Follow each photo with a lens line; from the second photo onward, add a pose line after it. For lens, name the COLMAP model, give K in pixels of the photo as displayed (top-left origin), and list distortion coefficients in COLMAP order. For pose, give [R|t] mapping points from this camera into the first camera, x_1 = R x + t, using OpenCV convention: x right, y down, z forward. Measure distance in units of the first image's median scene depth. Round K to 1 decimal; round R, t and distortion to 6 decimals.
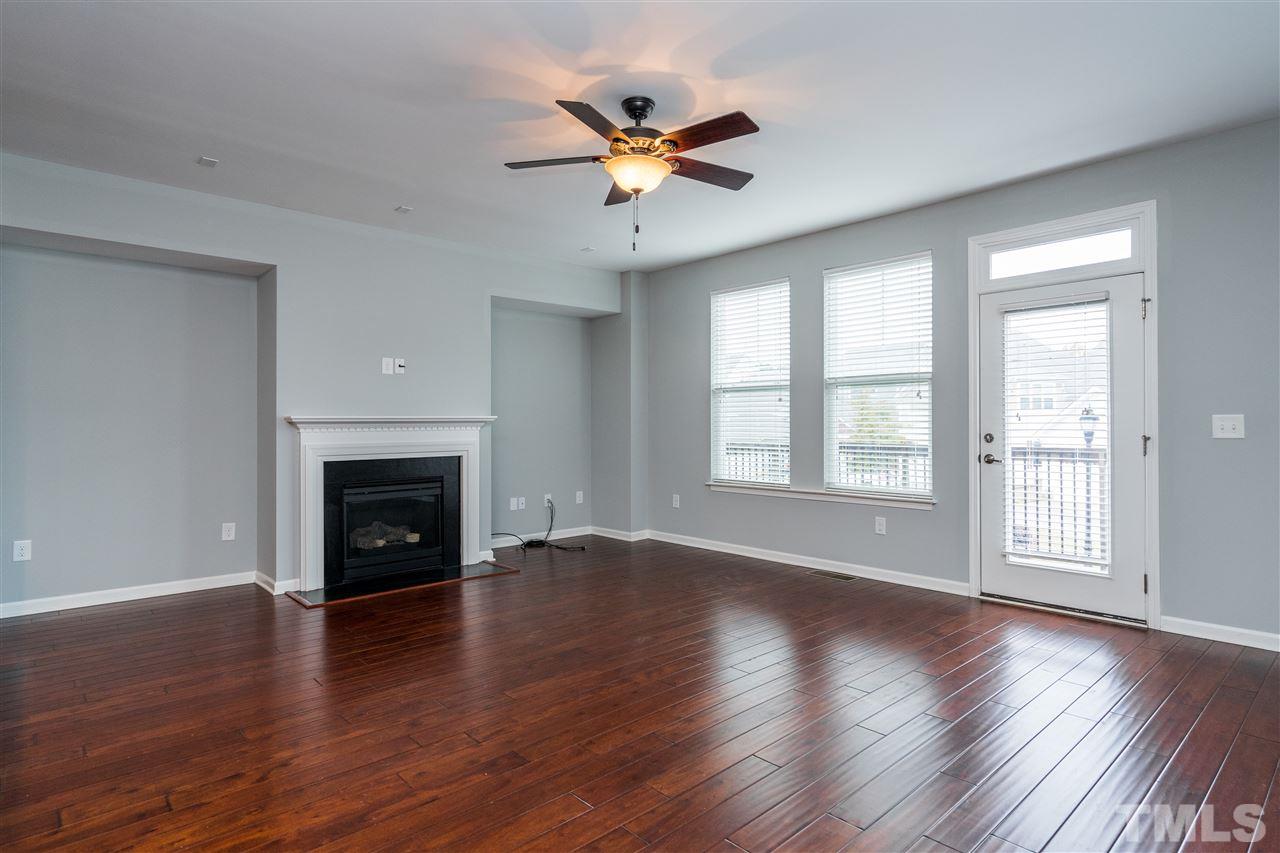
lens RADIAL K [[676.6, 0, 644.0], [0, 676.6, 422.6], [0, 0, 1]] dist [-0.007199, 0.001423]
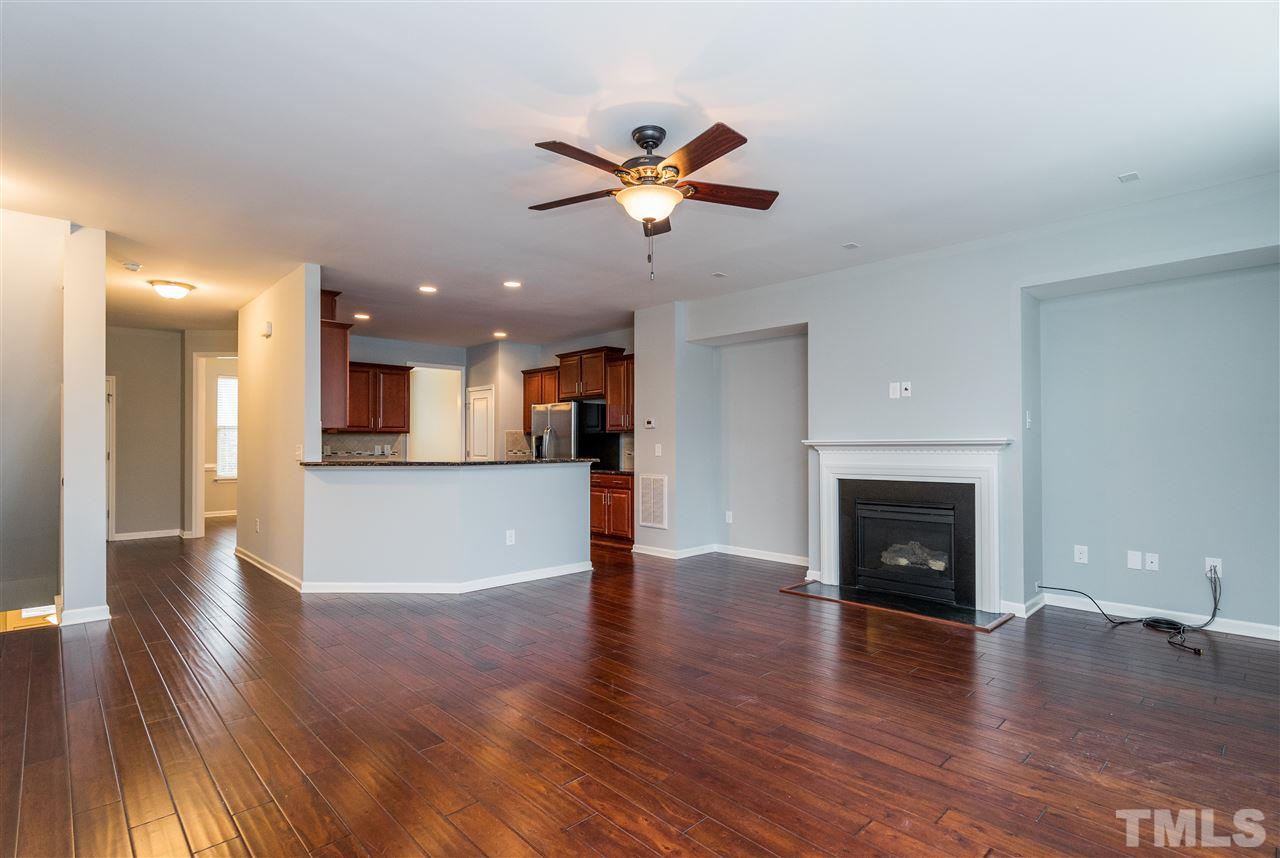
lens RADIAL K [[610.4, 0, 640.6], [0, 610.4, 434.6], [0, 0, 1]] dist [0.004370, 0.000206]
pose [[0.025822, -0.011961, -0.999595, 0.580242], [0.006377, 0.999910, -0.011800, -0.008598], [0.999646, -0.006069, 0.025896, 0.624320]]
